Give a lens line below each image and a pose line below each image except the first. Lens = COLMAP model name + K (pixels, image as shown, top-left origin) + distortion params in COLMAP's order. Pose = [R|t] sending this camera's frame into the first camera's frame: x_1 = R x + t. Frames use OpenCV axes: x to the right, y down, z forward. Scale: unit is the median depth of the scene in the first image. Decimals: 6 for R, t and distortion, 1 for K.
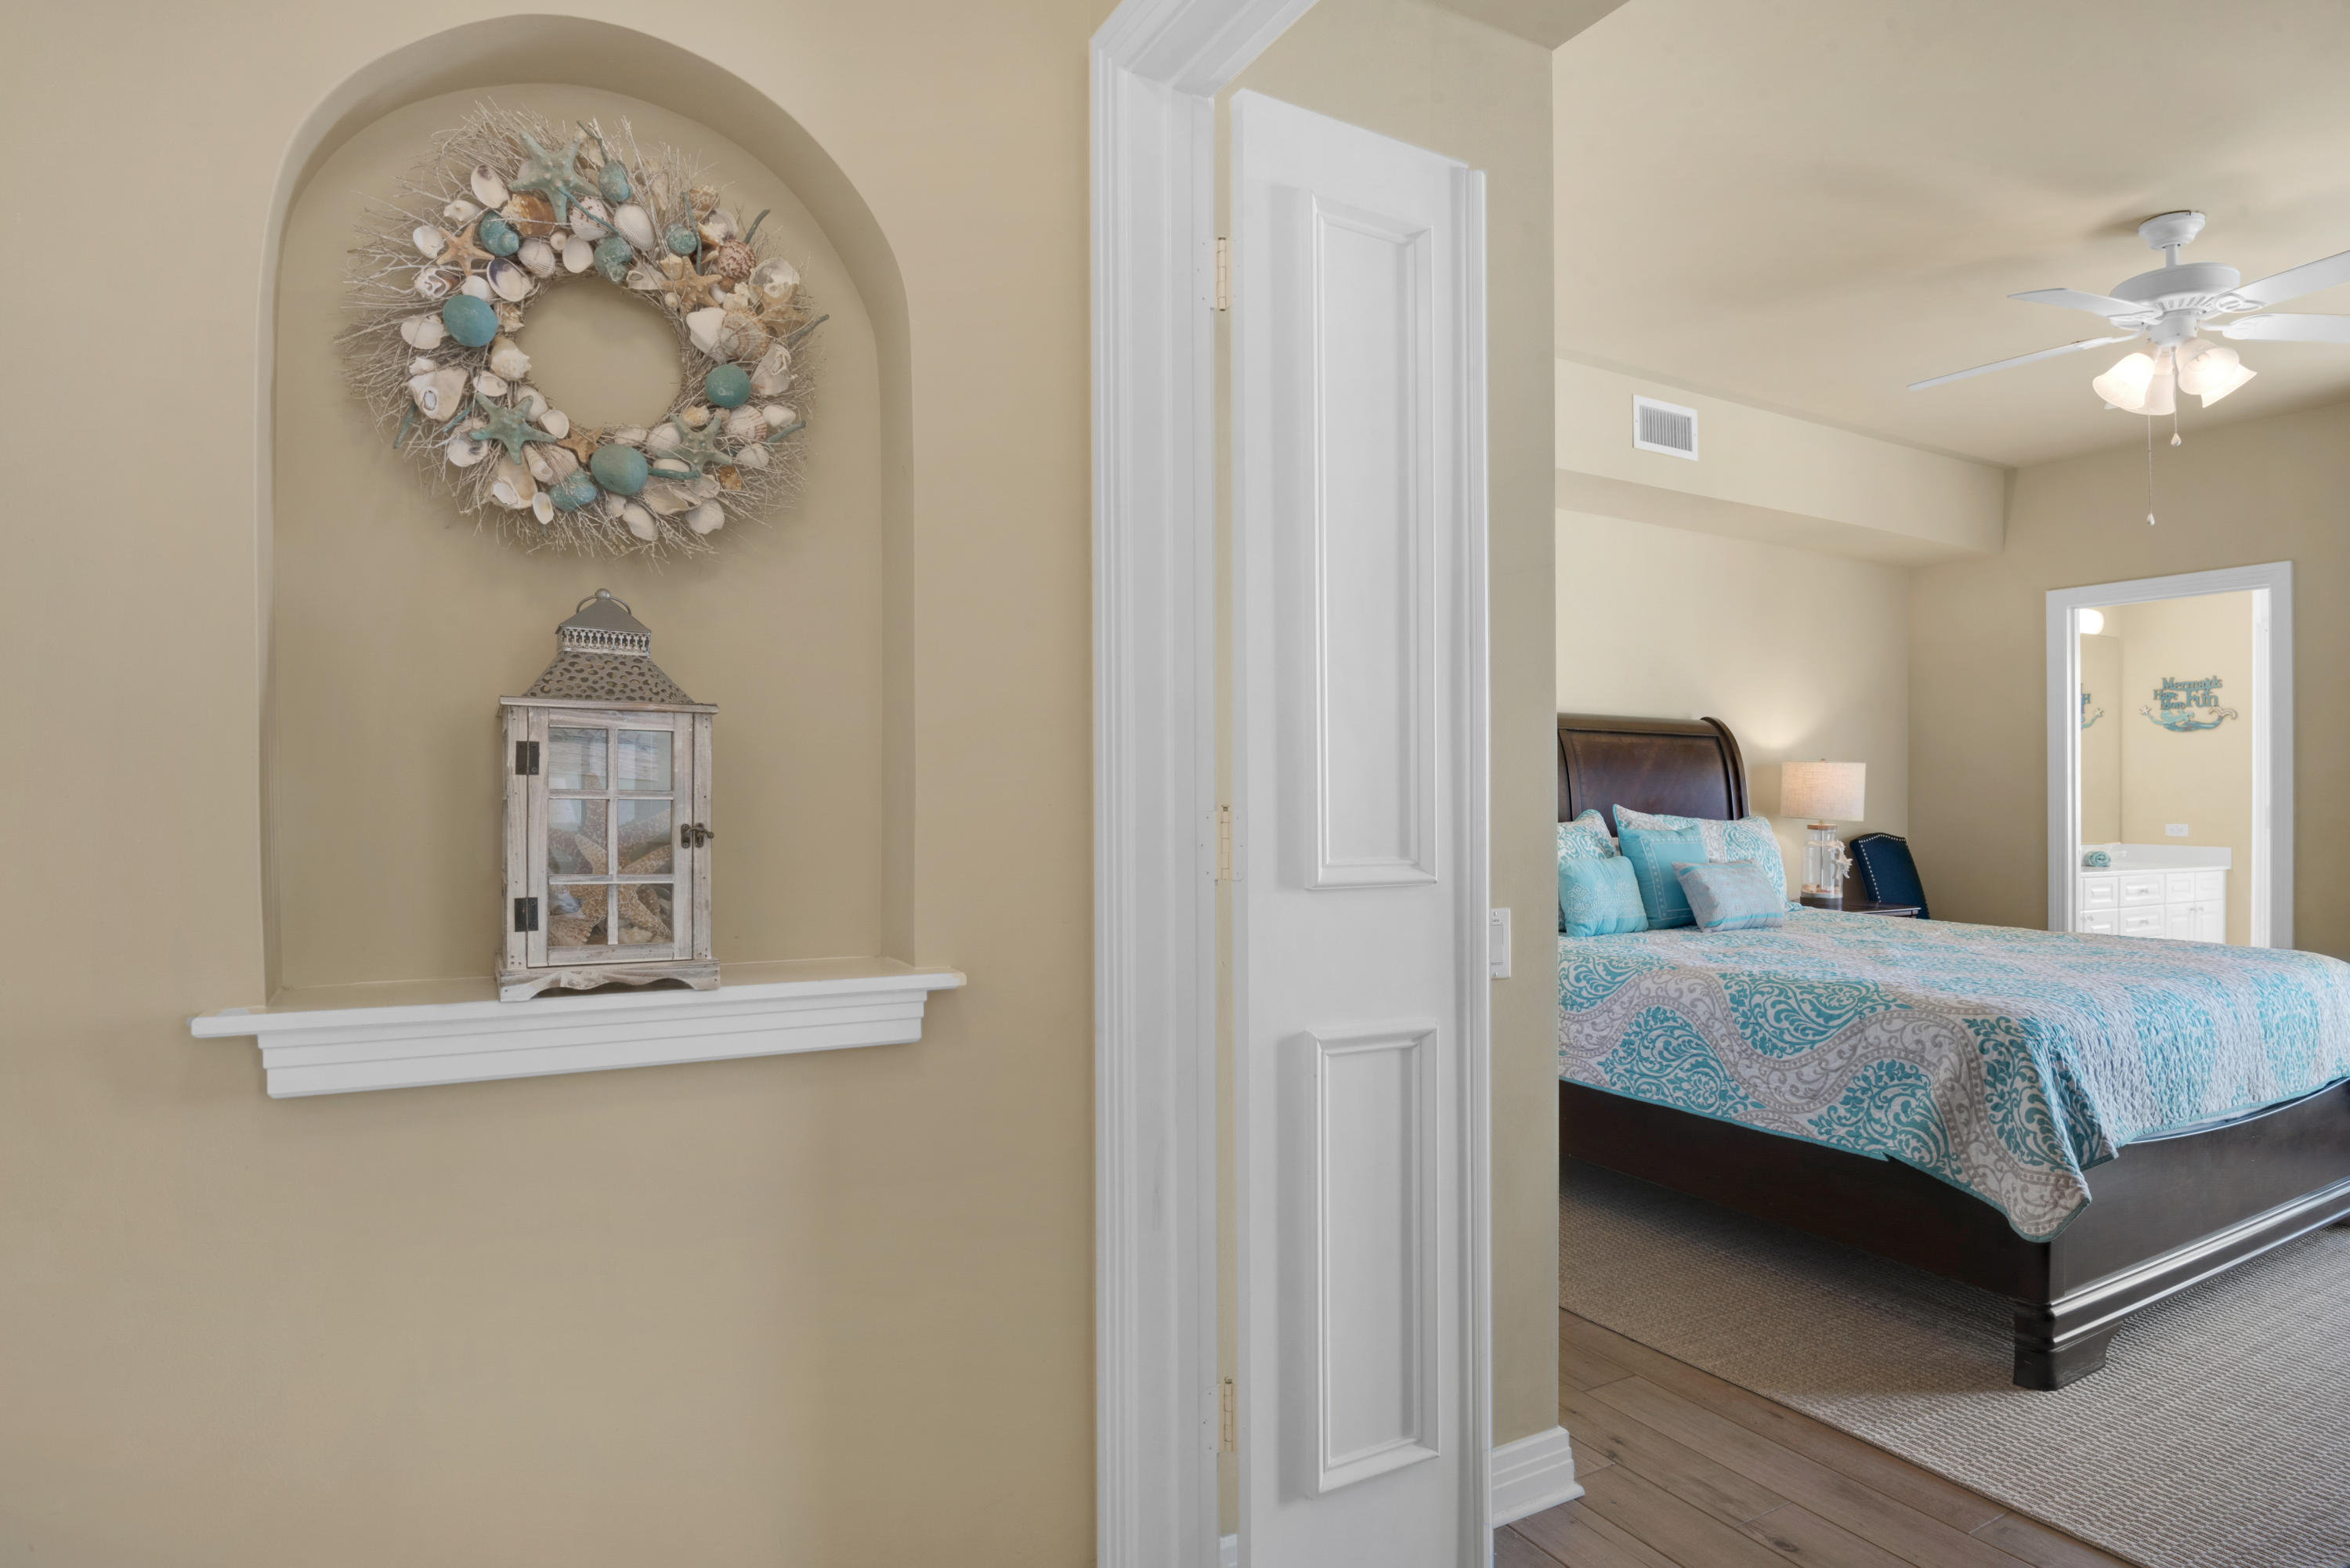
lens RADIAL K [[1287.5, 0, 1161.8], [0, 1287.5, 783.8], [0, 0, 1]] dist [-0.016173, -0.016493]
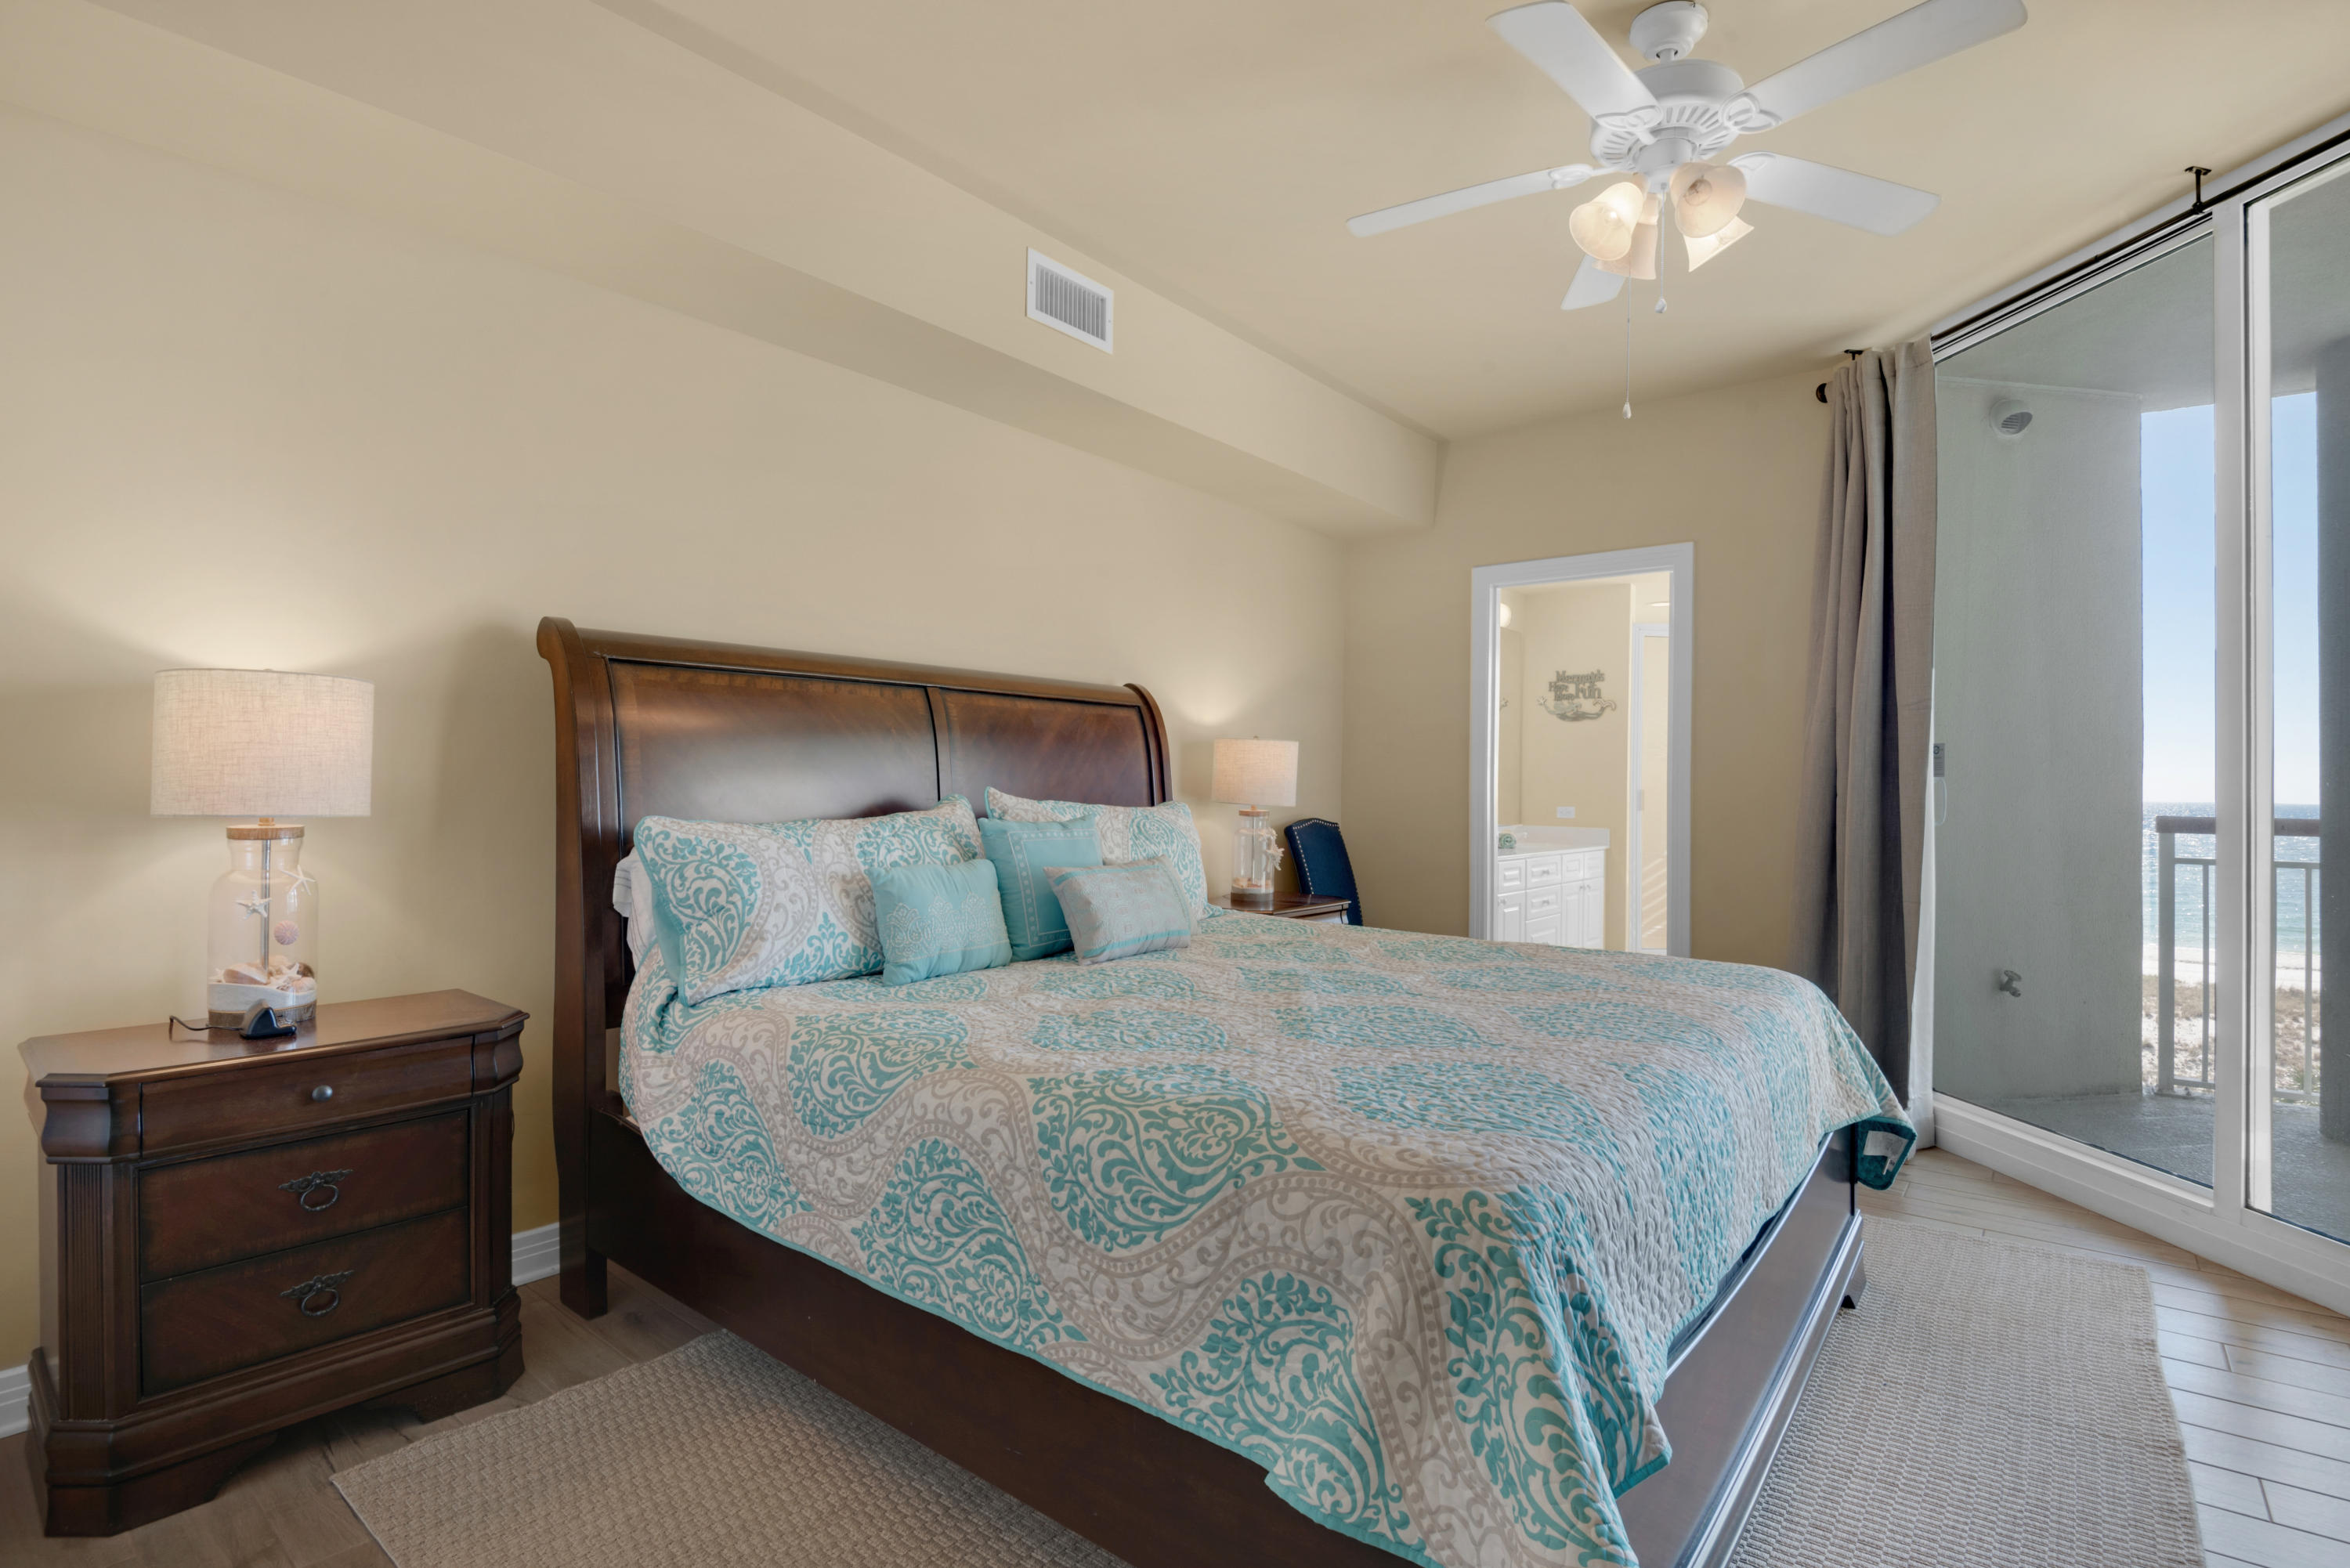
lens RADIAL K [[1135.5, 0, 1184.9], [0, 1135.5, 777.4], [0, 0, 1]] dist [-0.019191, -0.014840]
pose [[0.927100, 0.004538, 0.374786, 0.305738], [-0.006925, 0.999963, 0.005022, 0.009268], [-0.374749, -0.007251, 0.927098, 0.501212]]
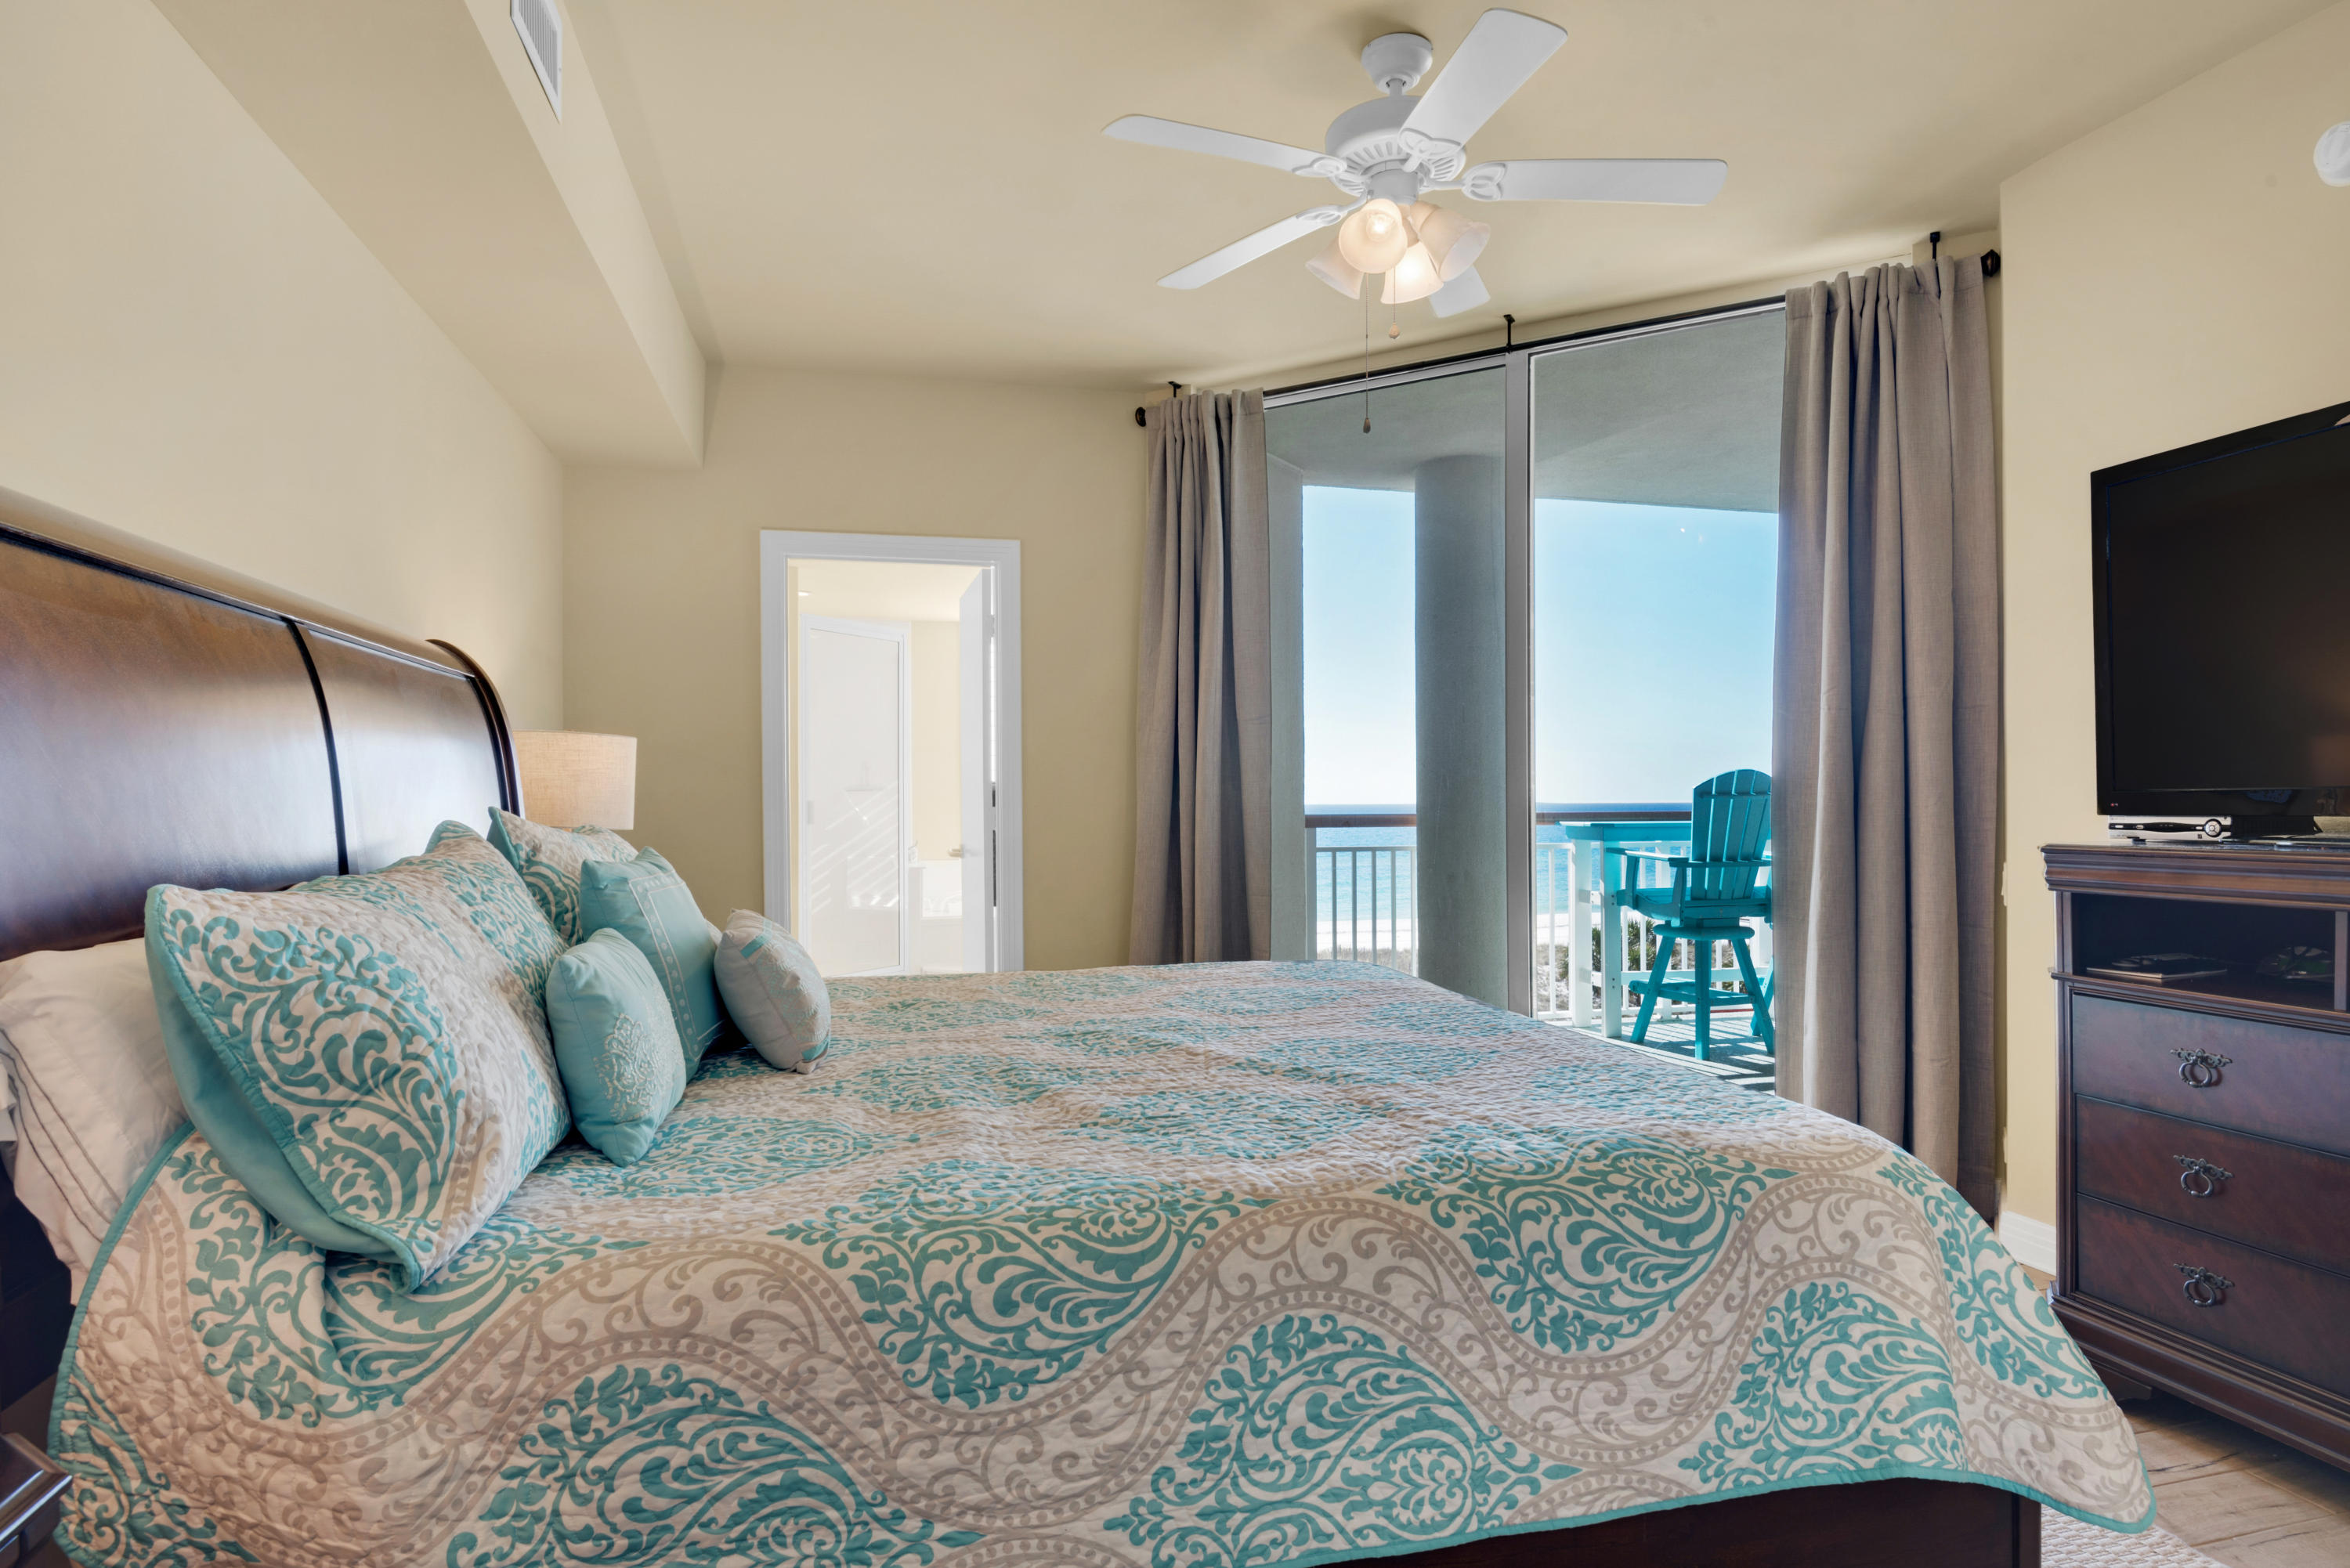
lens RADIAL K [[1287.5, 0, 1189.5], [0, 1287.5, 792.3], [0, 0, 1]] dist [-0.016173, -0.016493]
pose [[0.273824, -0.004370, 0.961770, 0.003945], [-0.001106, 0.999988, 0.004858, 0.012211], [-0.961779, -0.002393, 0.273815, 0.938954]]
